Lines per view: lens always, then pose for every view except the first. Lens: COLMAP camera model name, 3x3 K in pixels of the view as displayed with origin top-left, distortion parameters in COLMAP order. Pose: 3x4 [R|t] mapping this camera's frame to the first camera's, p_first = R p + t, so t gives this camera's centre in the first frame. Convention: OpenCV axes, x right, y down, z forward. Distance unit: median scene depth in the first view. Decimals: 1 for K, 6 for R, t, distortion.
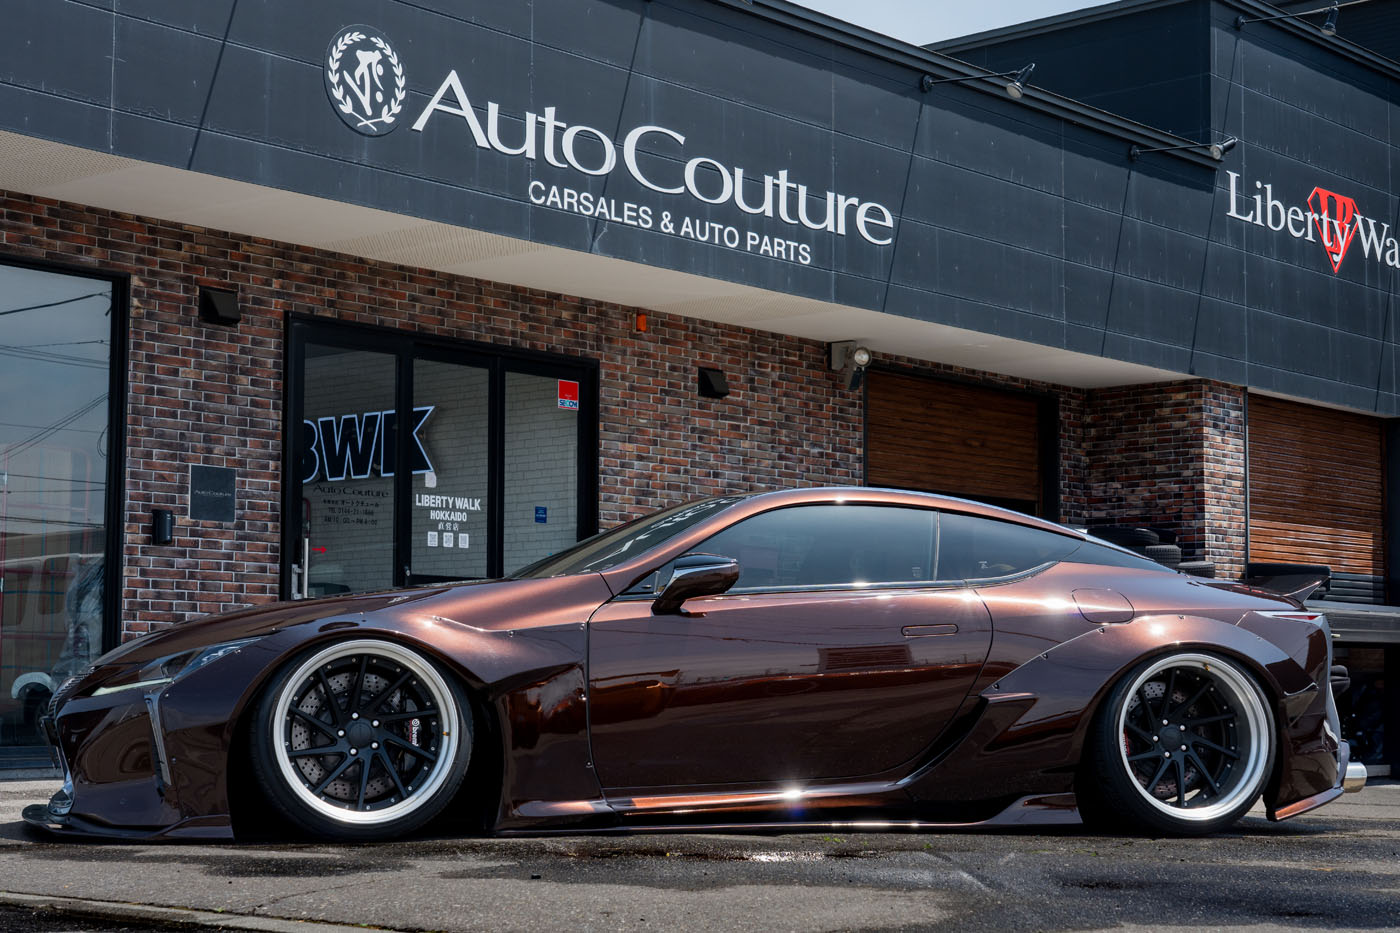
lens RADIAL K [[2315.0, 0, 701.4], [0, 2315.0, 508.2], [0, 0, 1]] dist [0.094494, 0.045794]
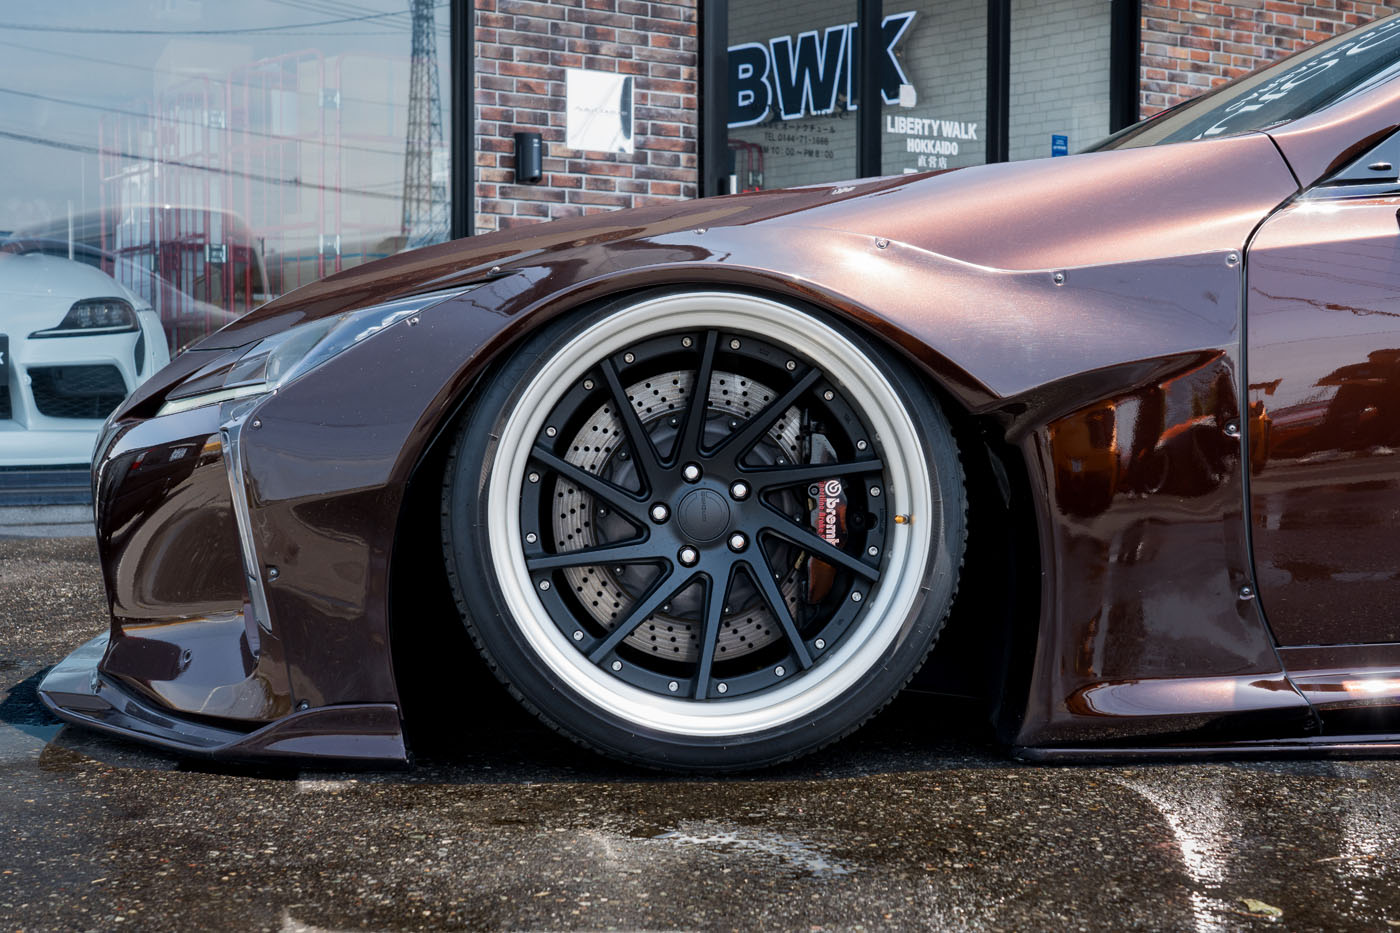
lens RADIAL K [[2146.0, 0, 739.2], [0, 2146.0, 469.8], [0, 0, 1]] dist [0.084539, -0.032820]
pose [[0.979405, 0.009345, -0.201687, -0.034252], [0.015302, 0.992620, 0.120298, 0.023351], [0.201323, -0.120907, 0.972034, 0.347912]]
